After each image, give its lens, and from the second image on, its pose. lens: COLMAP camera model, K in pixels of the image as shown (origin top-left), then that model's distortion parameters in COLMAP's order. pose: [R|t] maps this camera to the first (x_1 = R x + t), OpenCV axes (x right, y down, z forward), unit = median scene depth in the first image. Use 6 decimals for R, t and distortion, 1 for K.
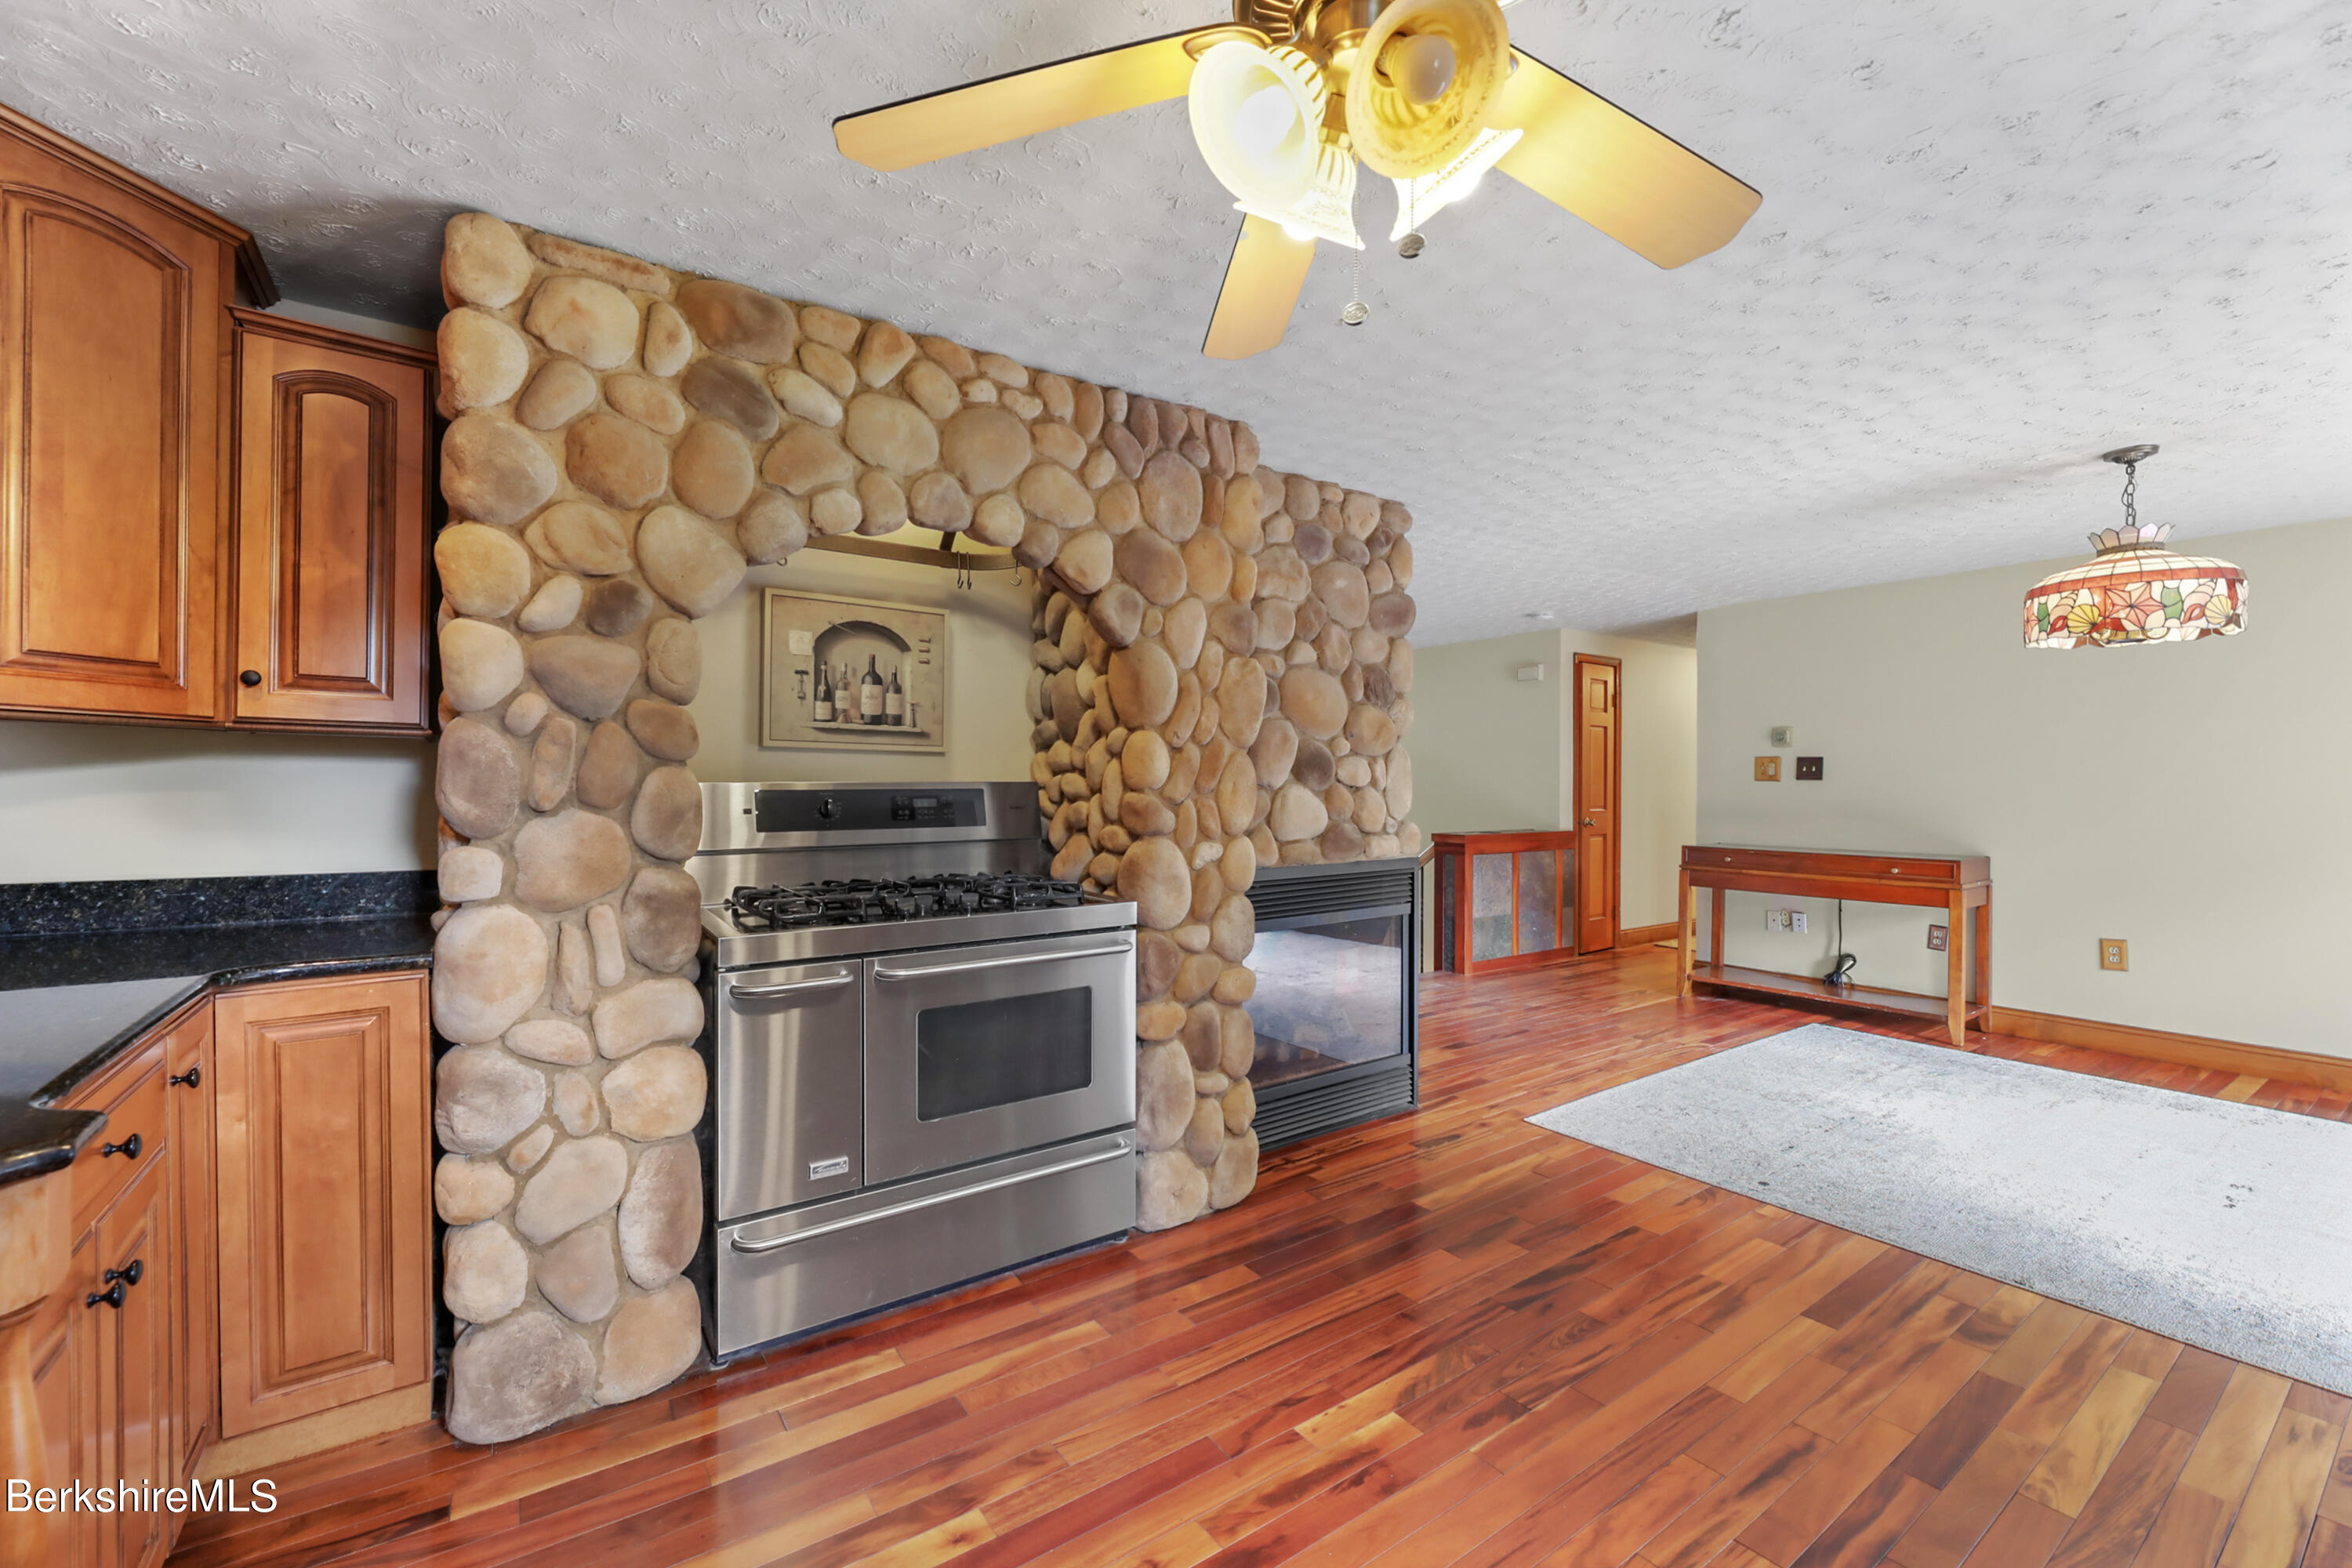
lens RADIAL K [[964.2, 0, 1165.6], [0, 964.2, 793.1], [0, 0, 1]] dist [0.001847, -0.003696]
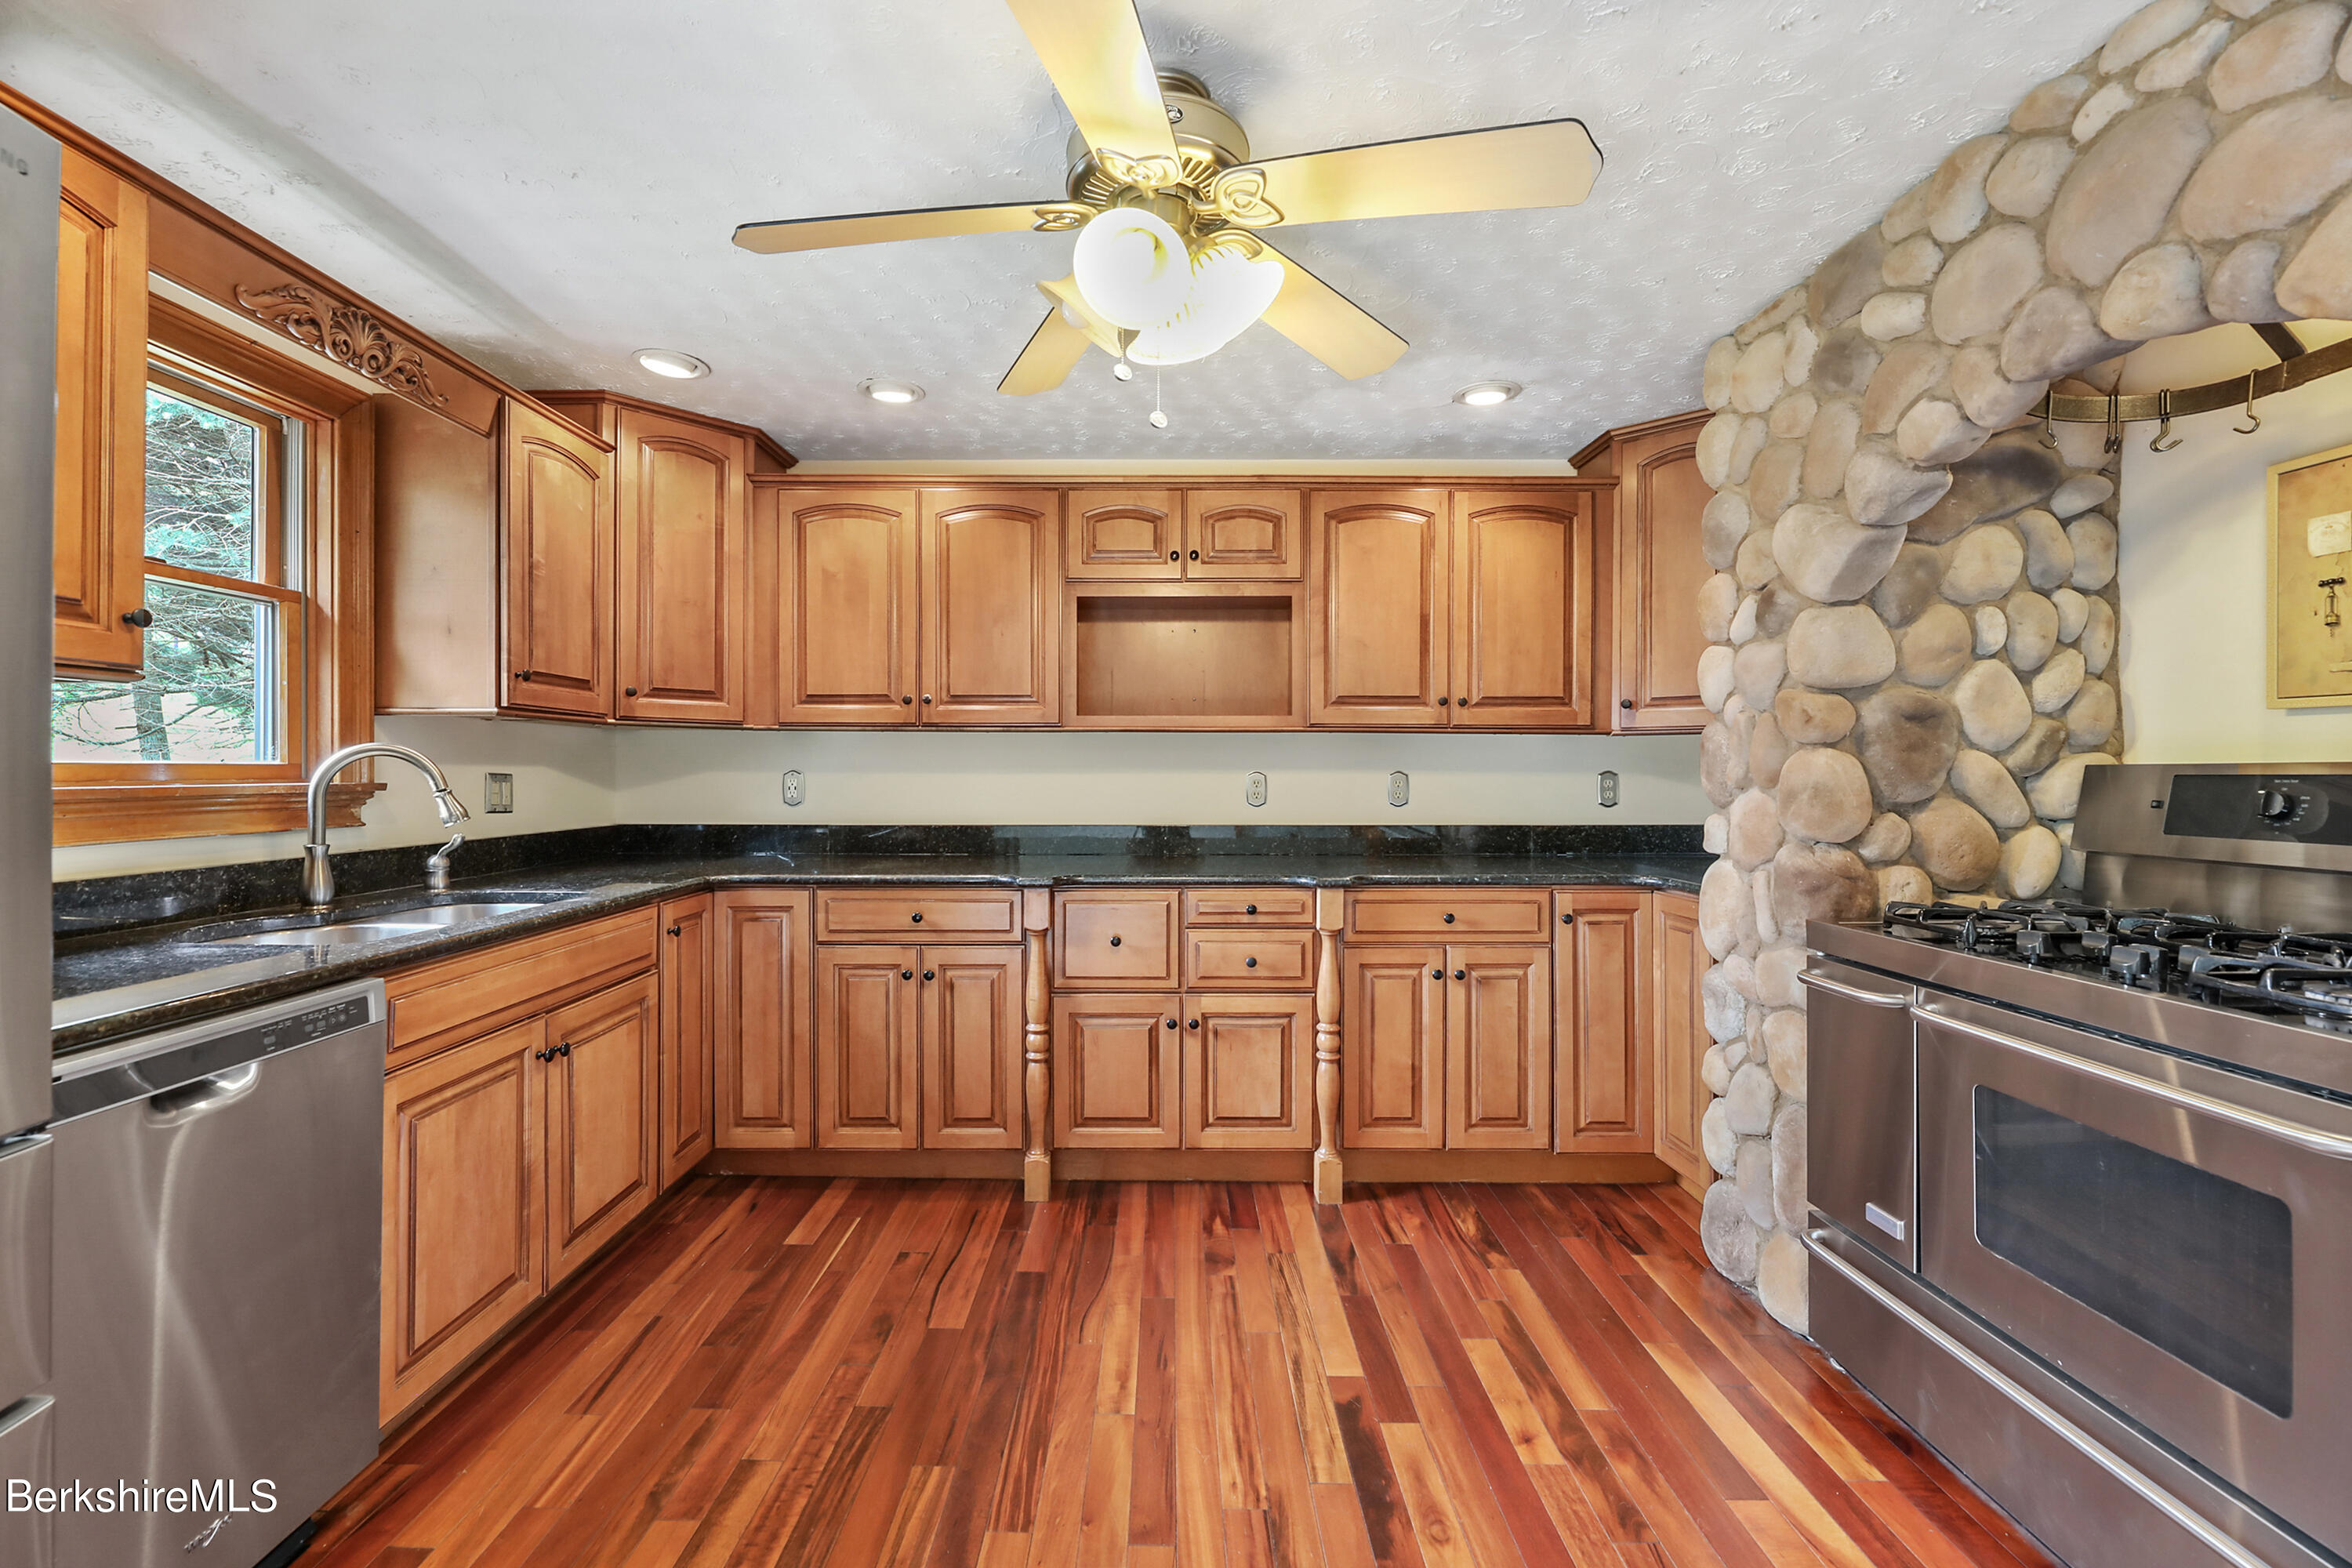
lens RADIAL K [[964.2, 0, 1165.8], [0, 964.2, 769.8], [0, 0, 1]] dist [0.001847, -0.003696]
pose [[-0.571357, -0.002235, -0.820699, 0.545953], [-0.009444, 0.999948, 0.003852, -0.002065], [0.820647, 0.009952, -0.571348, 0.749880]]
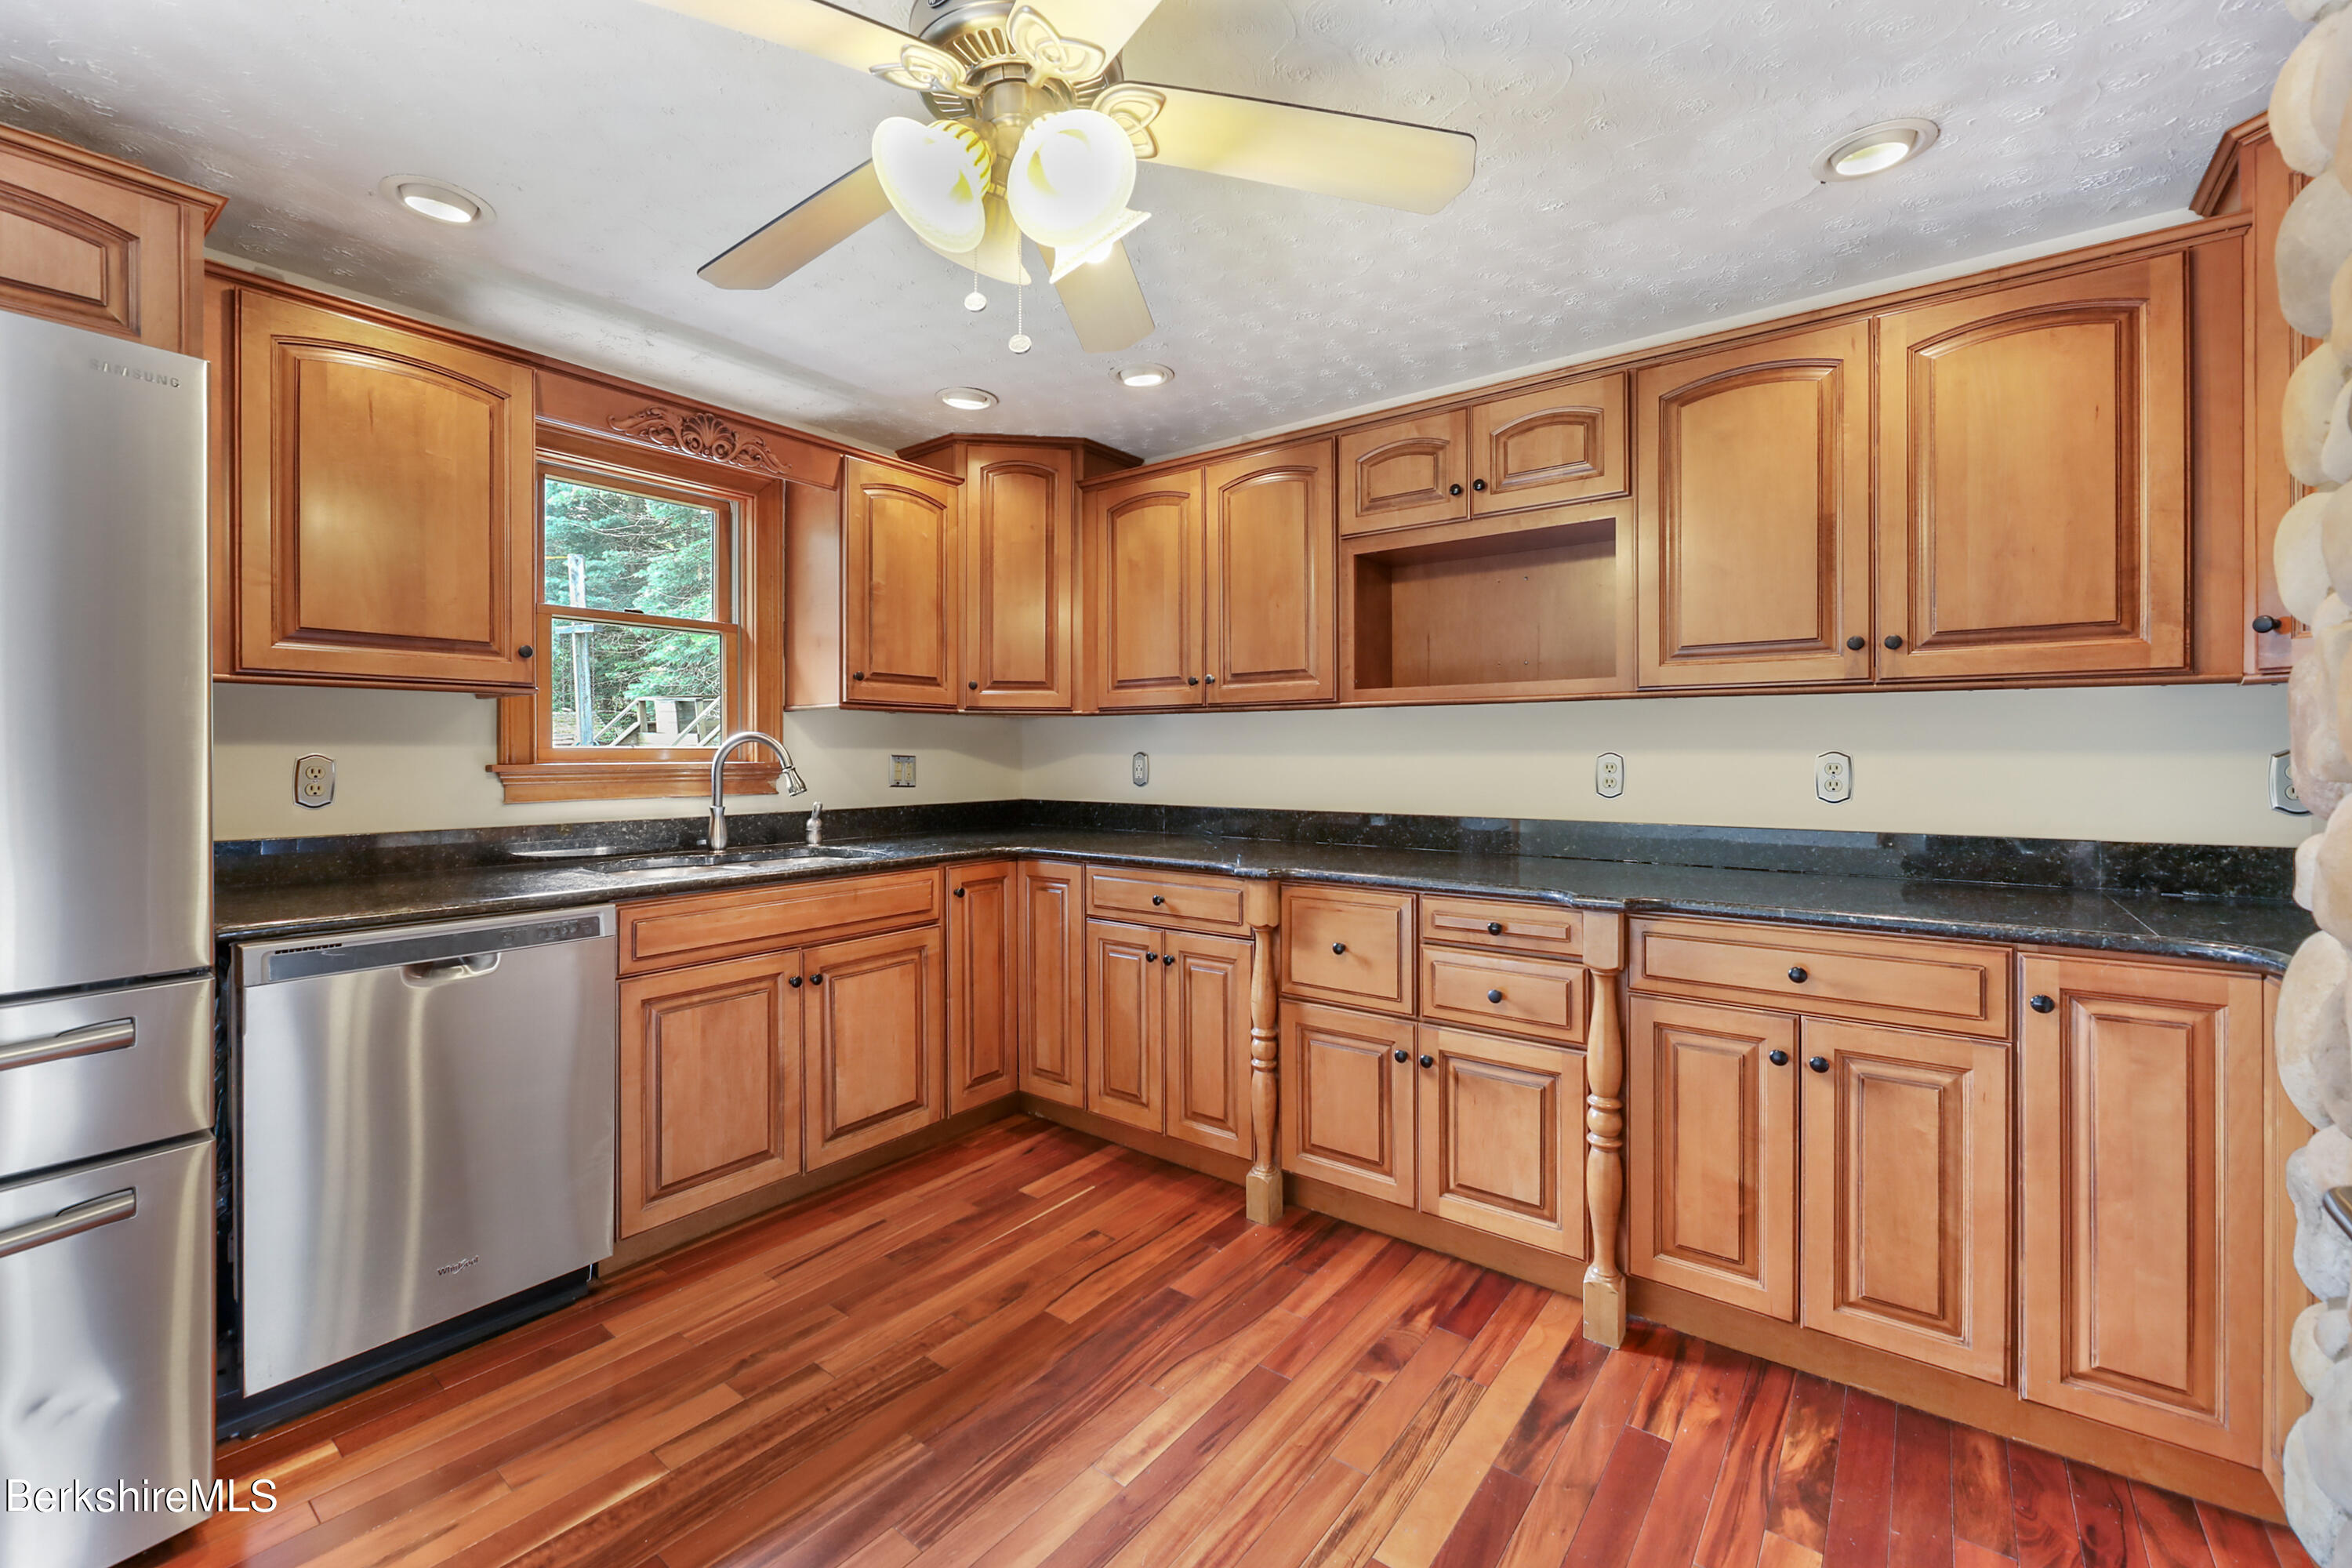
lens RADIAL K [[964.2, 0, 1166.0], [0, 964.2, 755.2], [0, 0, 1]] dist [0.001847, -0.003696]
pose [[-0.953602, 0.000154, -0.301071, 0.157653], [-0.002863, 0.999950, 0.009577, -0.001024], [0.301058, 0.009994, -0.953554, 0.915778]]
